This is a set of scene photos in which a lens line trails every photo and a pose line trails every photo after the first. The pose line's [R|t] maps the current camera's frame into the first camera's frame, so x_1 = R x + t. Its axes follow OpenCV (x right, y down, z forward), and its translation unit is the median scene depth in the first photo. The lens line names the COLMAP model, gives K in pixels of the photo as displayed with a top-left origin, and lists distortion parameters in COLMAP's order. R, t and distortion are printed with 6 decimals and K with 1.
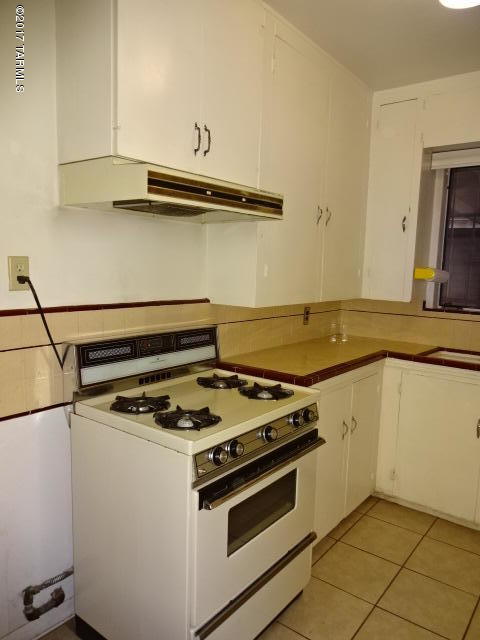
lens RADIAL K [[473.3, 0, 236.0], [0, 473.3, 320.0], [0, 0, 1]] dist [-0.008736, -0.000563]
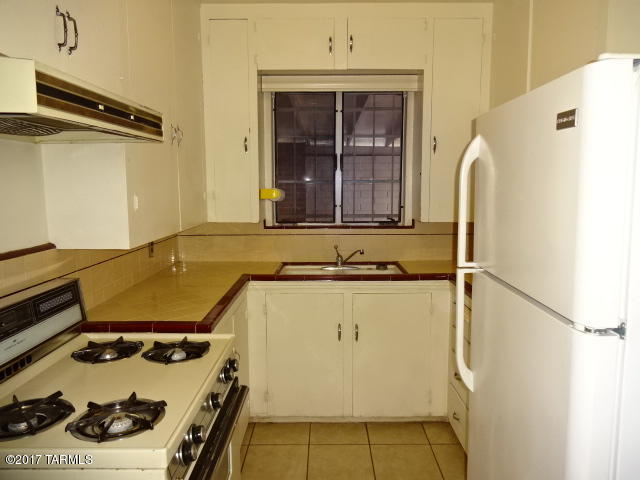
lens RADIAL K [[473.3, 0, 321.5], [0, 473.3, 238.2], [0, 0, 1]] dist [-0.008736, -0.000563]
pose [[0.784598, -0.103555, 0.611295, -0.191852], [0.095606, 0.994368, 0.045739, -0.049319], [-0.612589, 0.022556, 0.790080, 0.157356]]
